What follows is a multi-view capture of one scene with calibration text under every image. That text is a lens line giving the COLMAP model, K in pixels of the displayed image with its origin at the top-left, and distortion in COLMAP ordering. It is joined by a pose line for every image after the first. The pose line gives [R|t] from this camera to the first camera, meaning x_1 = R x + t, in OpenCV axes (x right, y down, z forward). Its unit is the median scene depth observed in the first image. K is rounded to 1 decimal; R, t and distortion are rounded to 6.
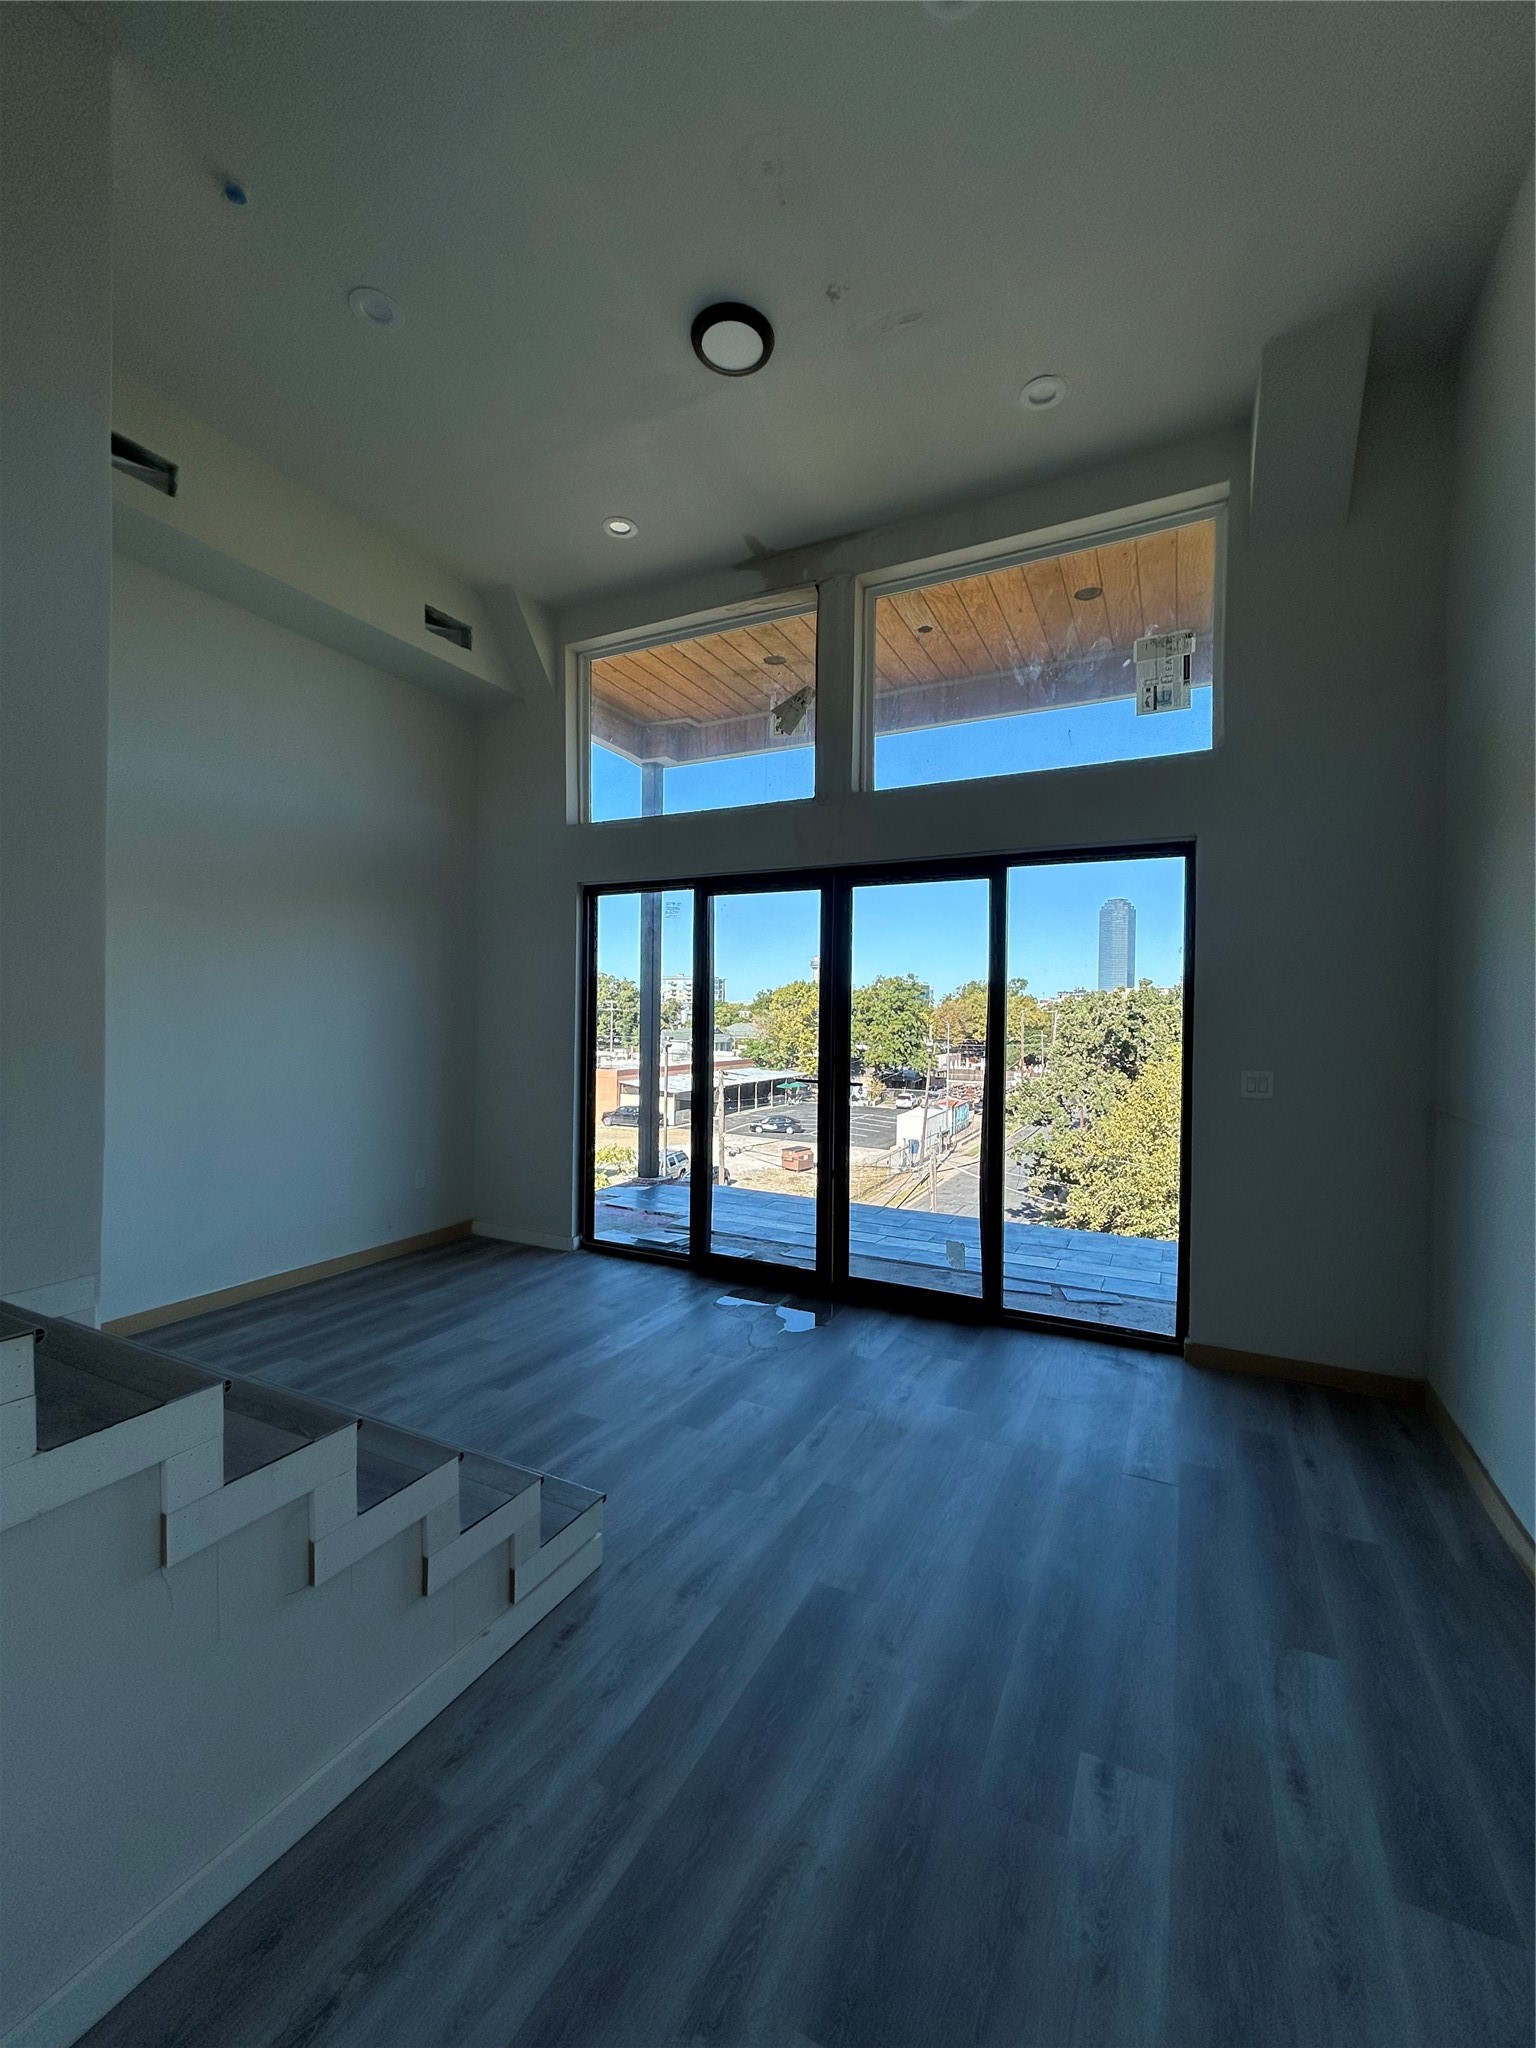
lens RADIAL K [[822.4, 0, 769.4], [0, 822.4, 1022.7], [0, 0, 1]] dist [-0.002720, 0.000268]
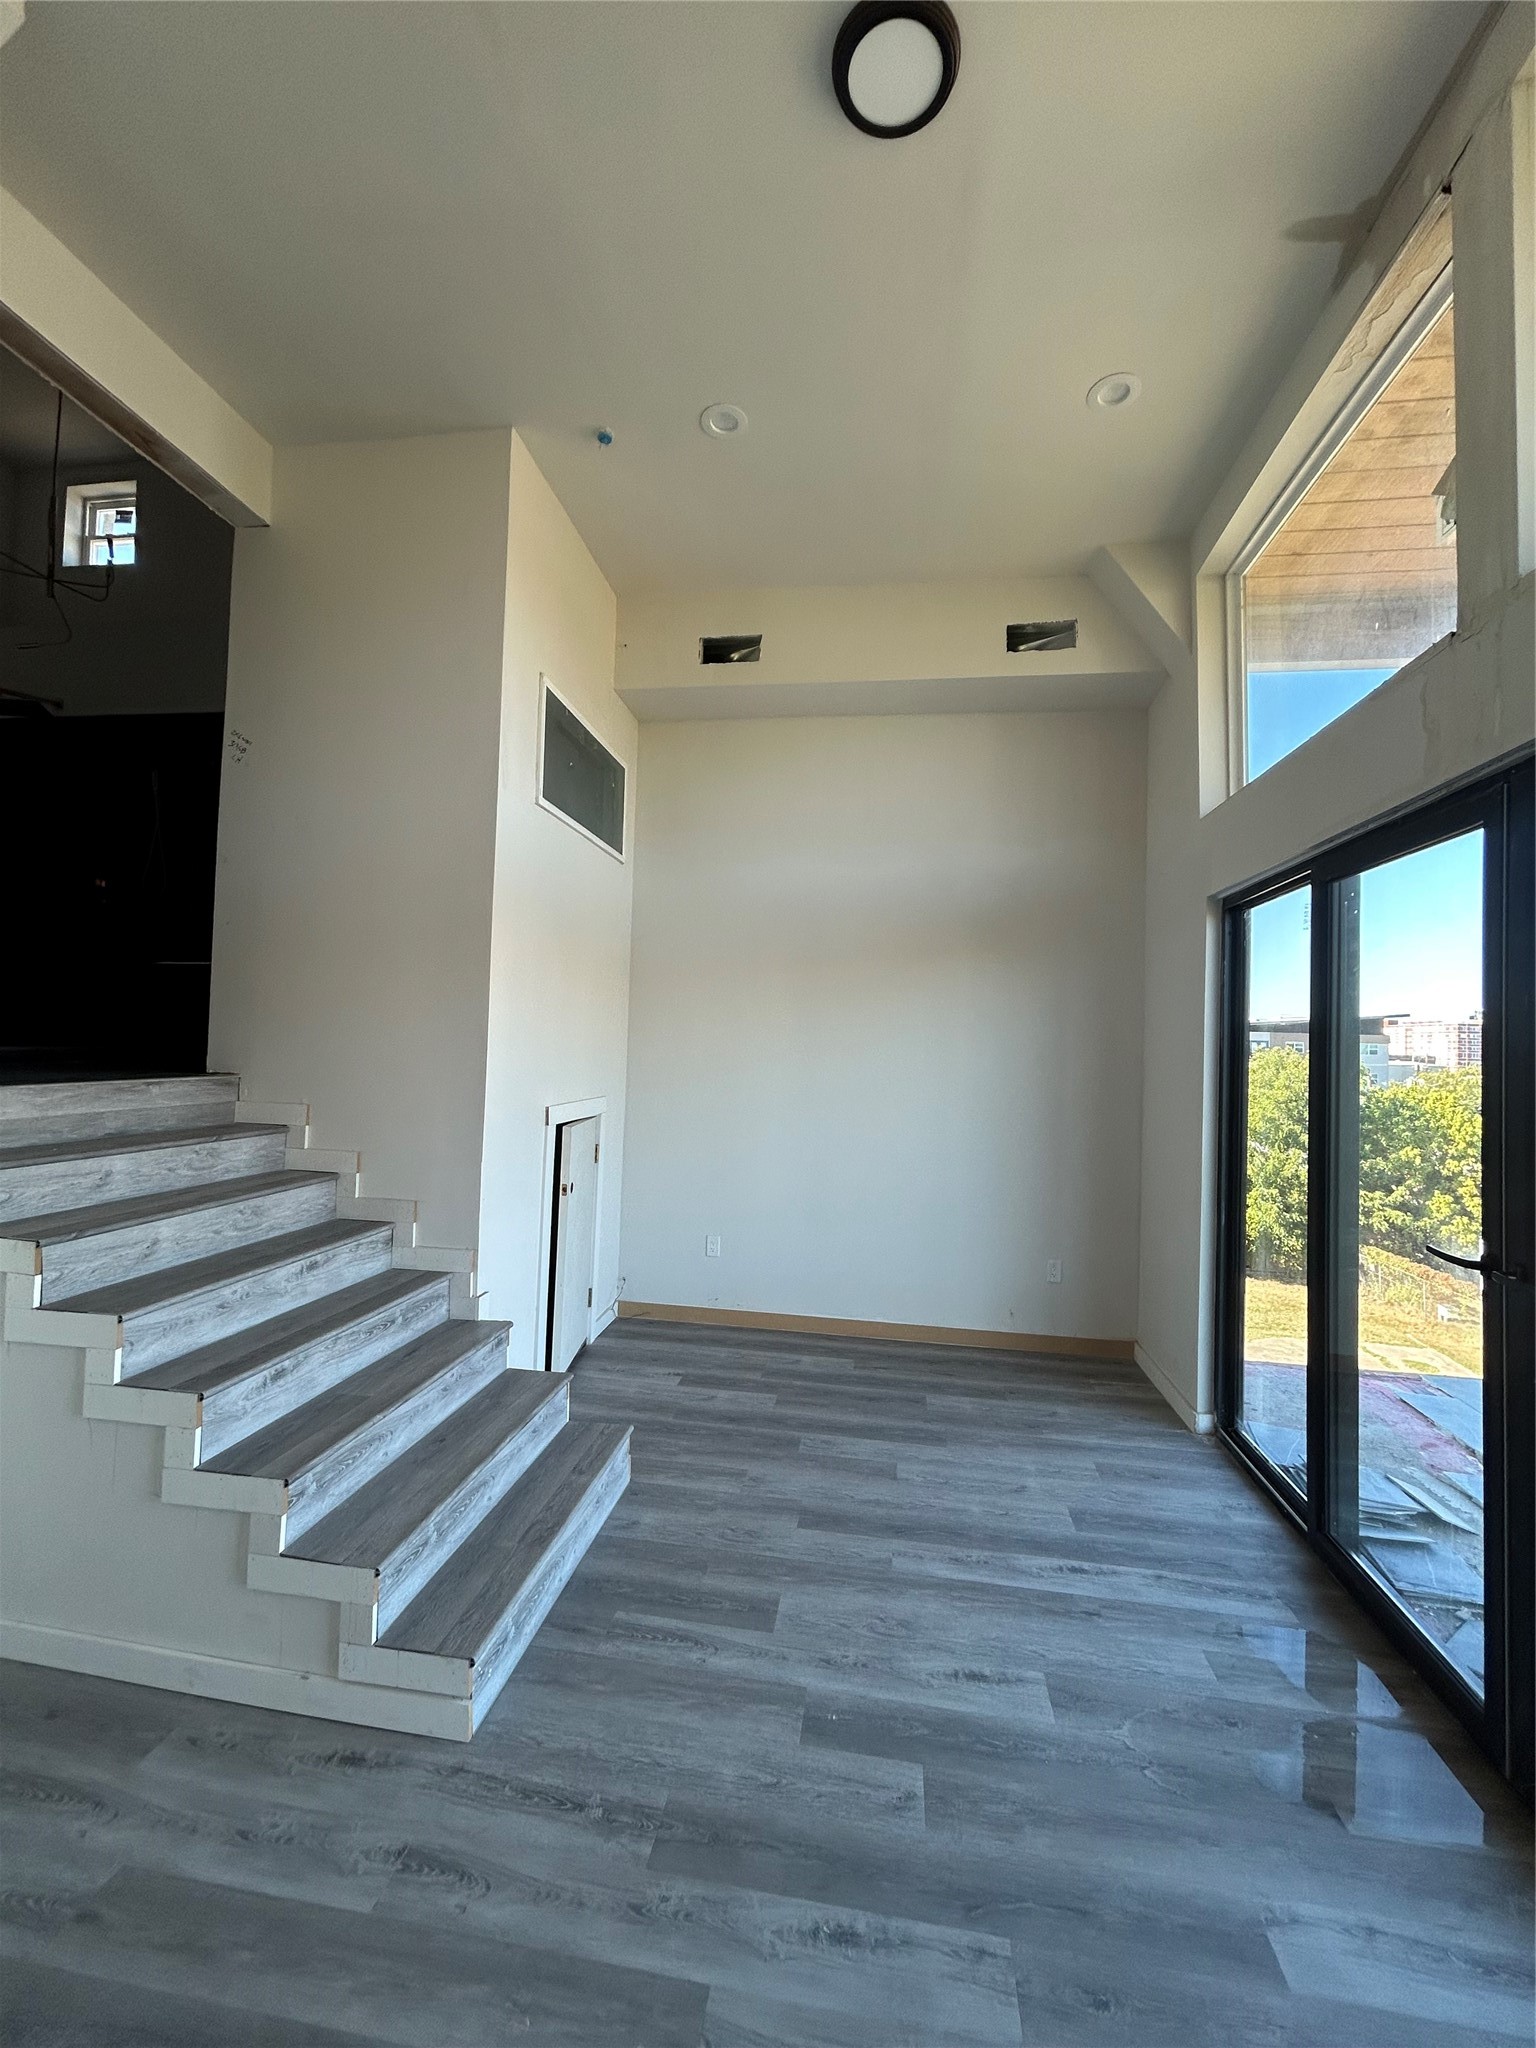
lens RADIAL K [[822.4, 0, 763.6], [0, 822.4, 1021.8], [0, 0, 1]] dist [-0.002720, 0.000268]
pose [[0.313545, -0.035402, -0.948913, 0.392681], [-0.033328, 0.998279, -0.048256, -0.023013], [0.948988, 0.046756, 0.311826, 0.551401]]
